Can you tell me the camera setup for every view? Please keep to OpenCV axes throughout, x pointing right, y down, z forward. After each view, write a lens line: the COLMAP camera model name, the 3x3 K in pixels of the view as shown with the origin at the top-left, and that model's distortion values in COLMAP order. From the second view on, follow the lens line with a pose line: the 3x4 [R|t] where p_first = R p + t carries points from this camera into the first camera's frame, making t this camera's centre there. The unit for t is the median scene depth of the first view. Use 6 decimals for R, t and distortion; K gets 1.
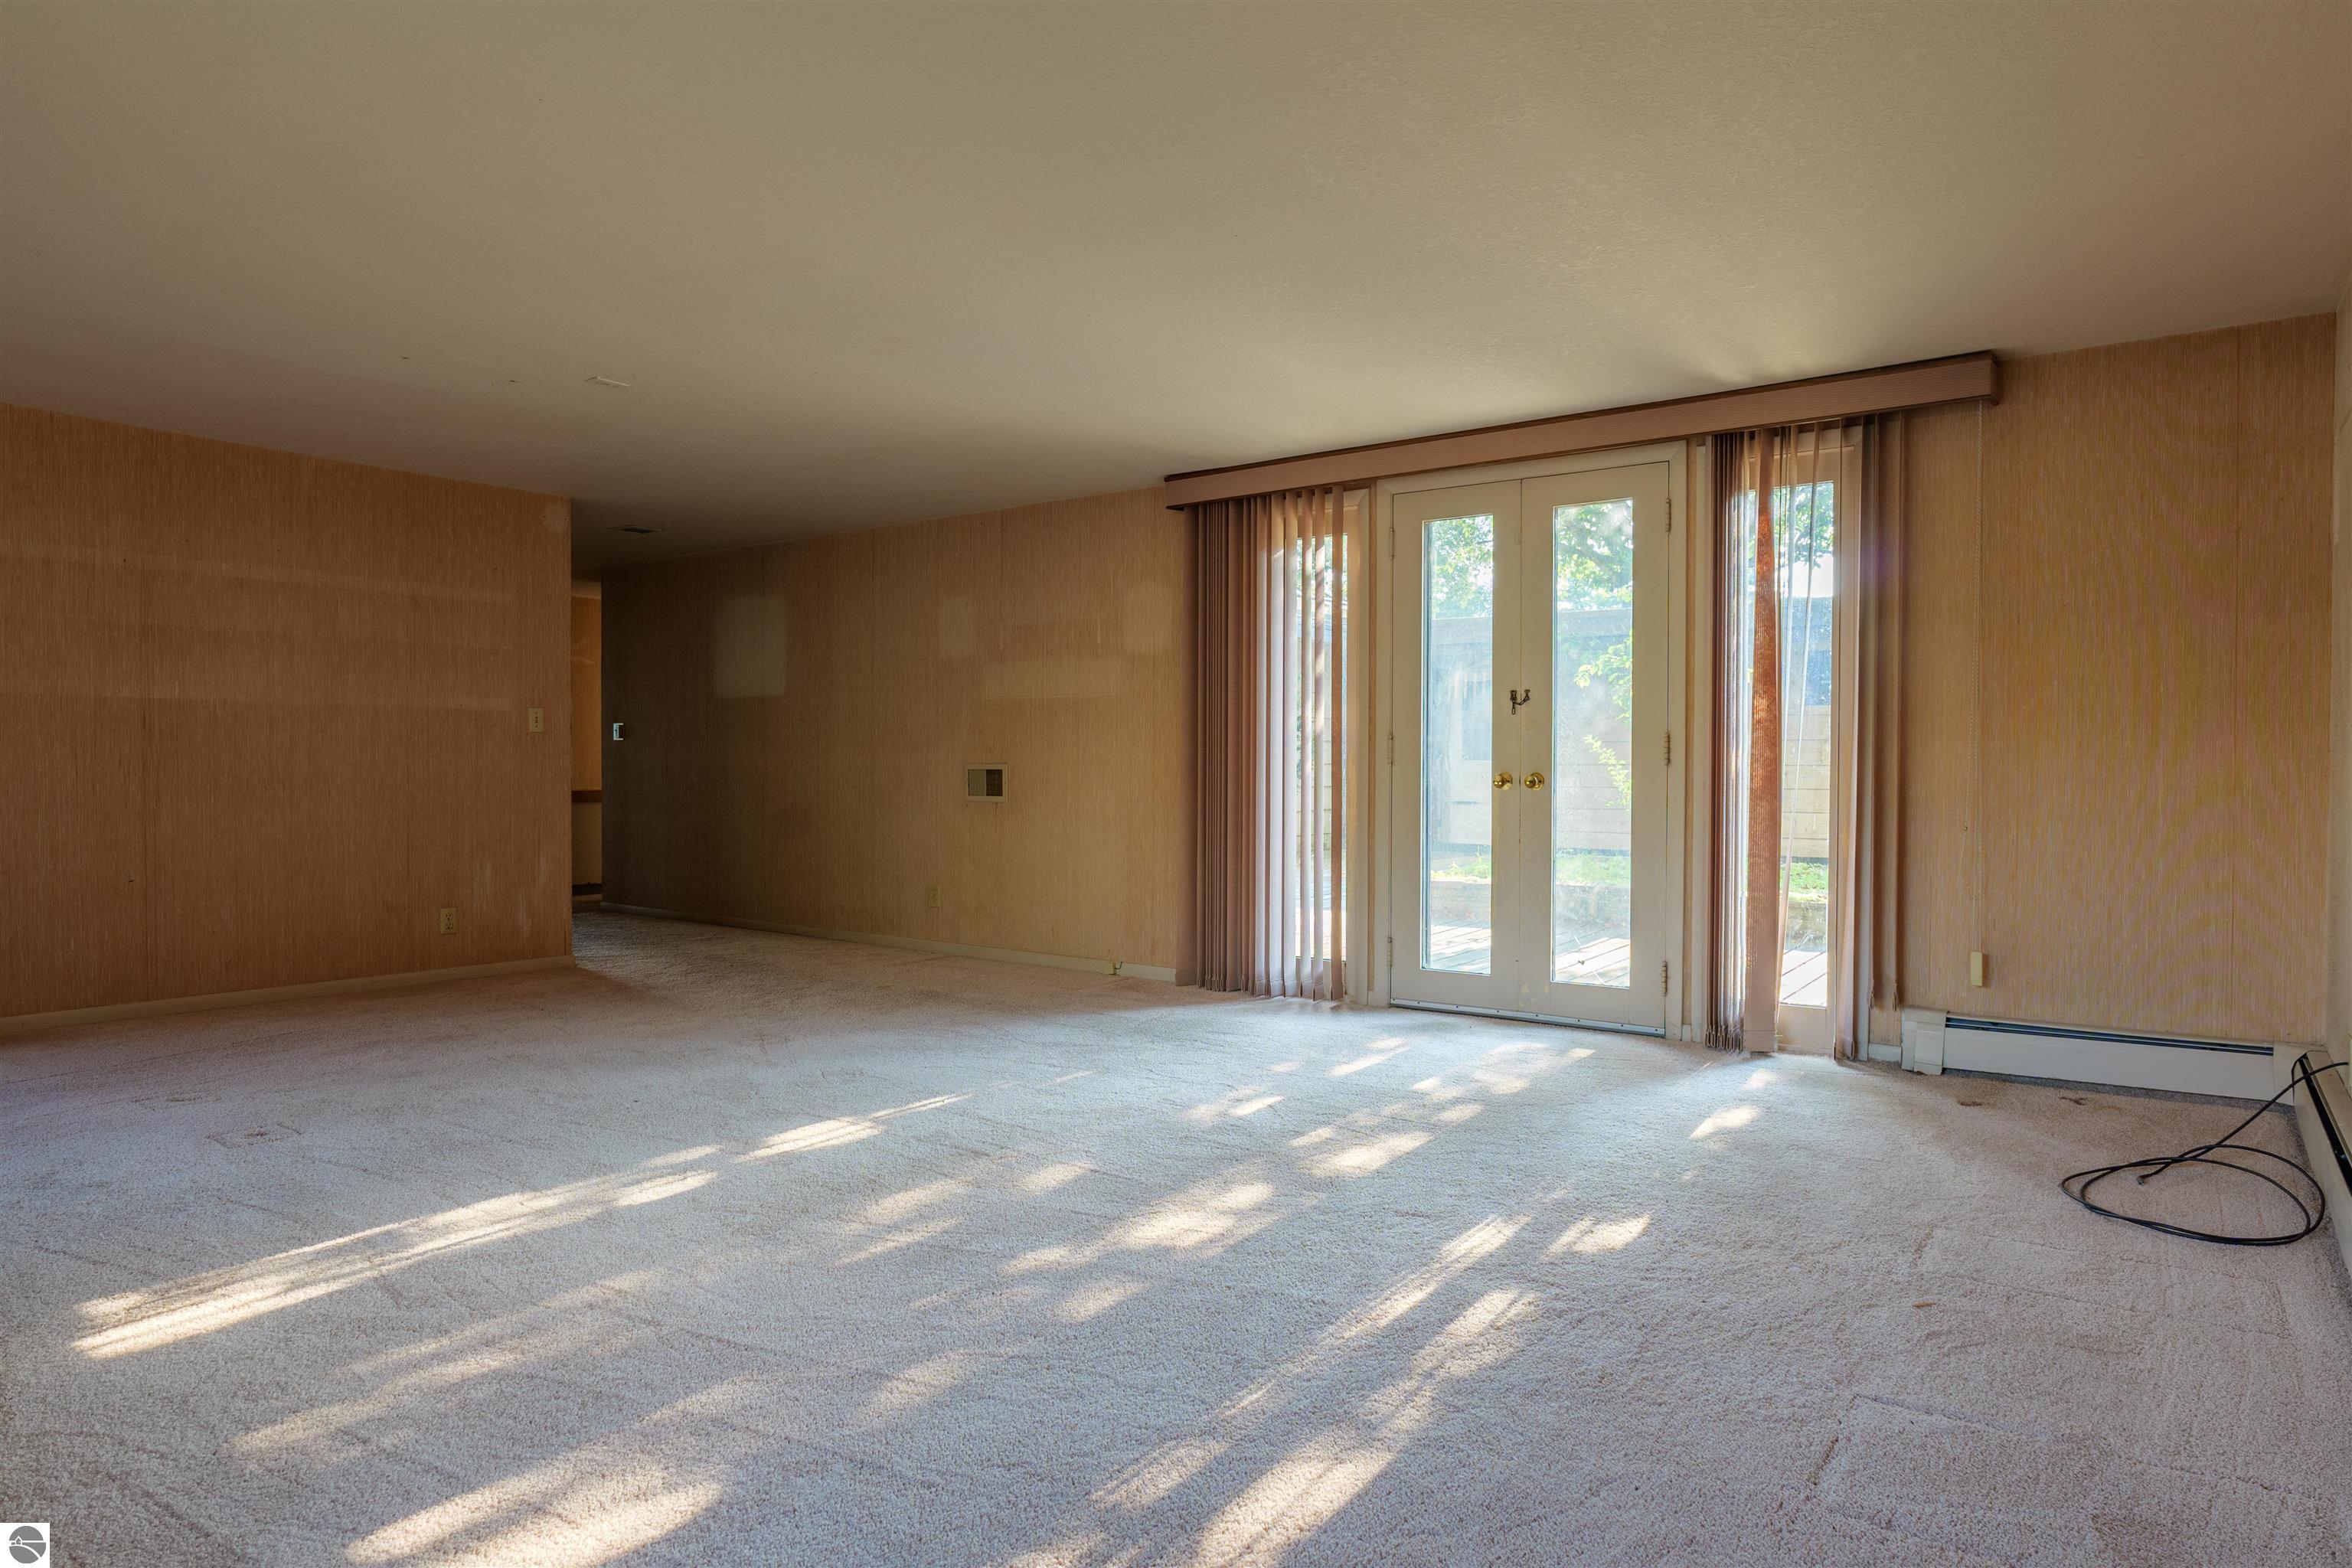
lens RADIAL K [[1373.3, 0, 1185.3], [0, 1373.3, 784.7], [0, 0, 1]] dist [-0.033956, 0.032445]
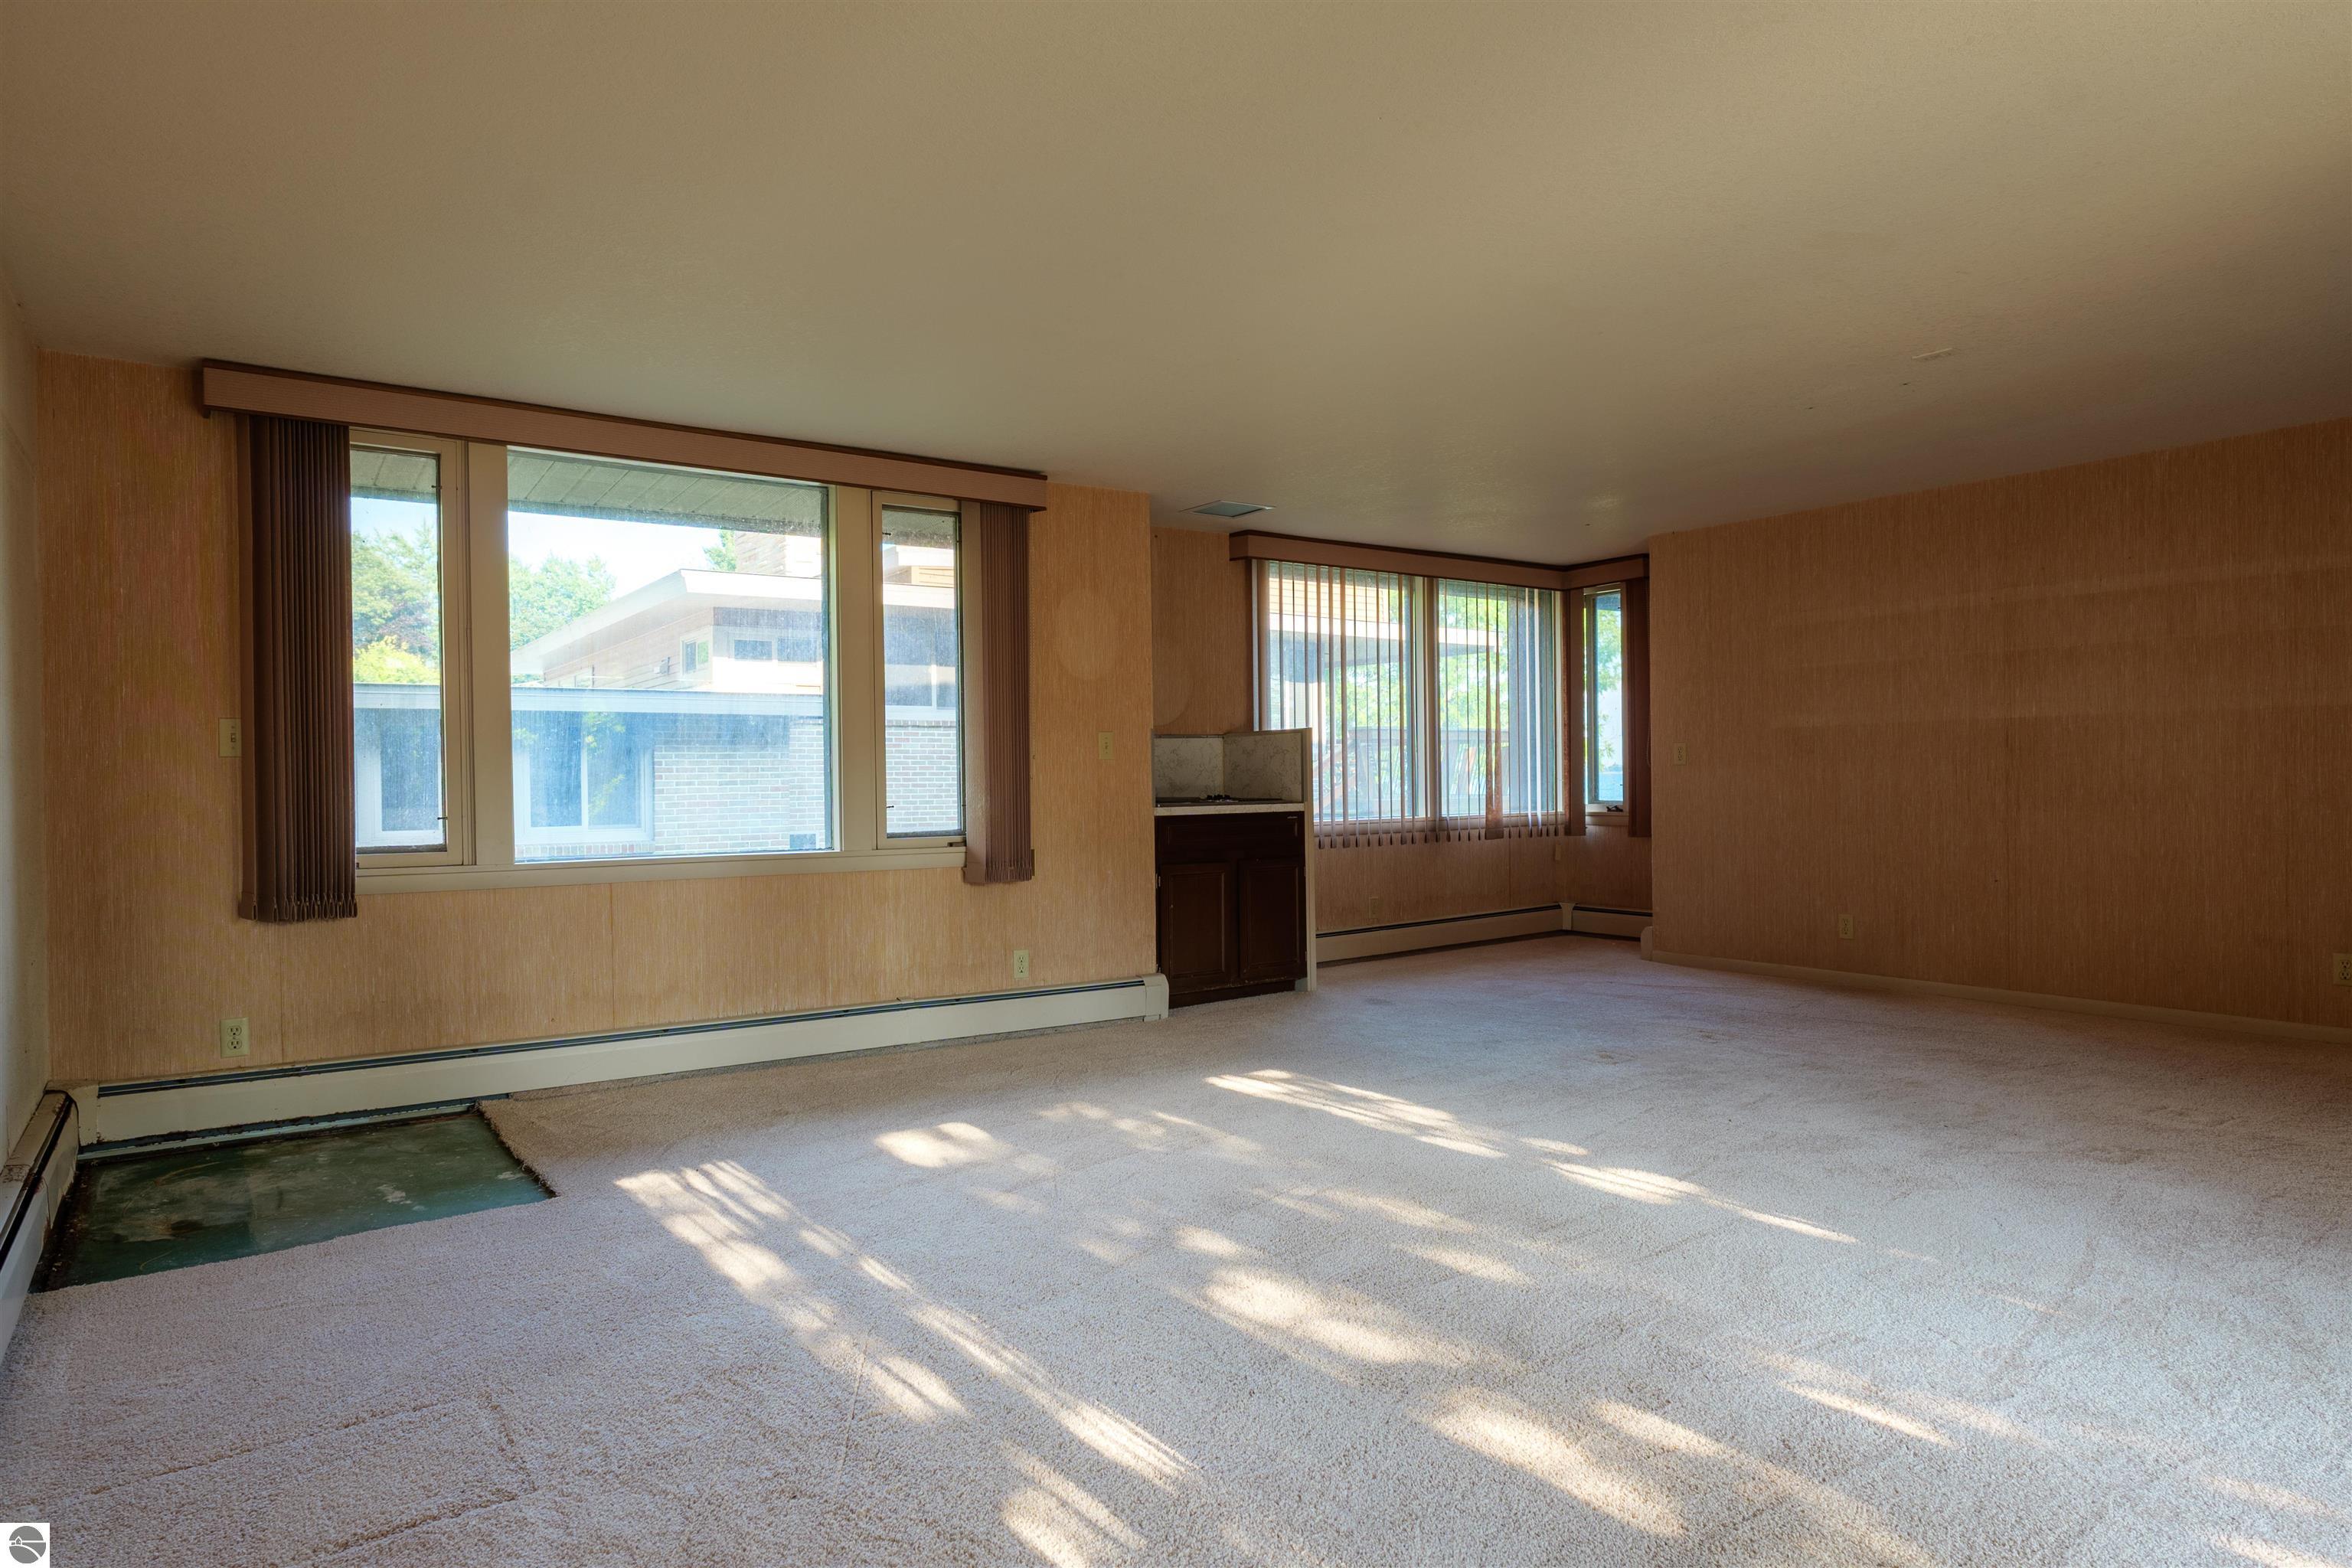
lens RADIAL K [[1373.3, 0, 1185.3], [0, 1373.3, 784.7], [0, 0, 1]] dist [-0.033956, 0.032445]
pose [[-0.319881, 0.005945, -0.947439, 0.707267], [0.000048, 0.999980, 0.006258, -0.022250], [0.947458, 0.001957, -0.319875, 0.992272]]
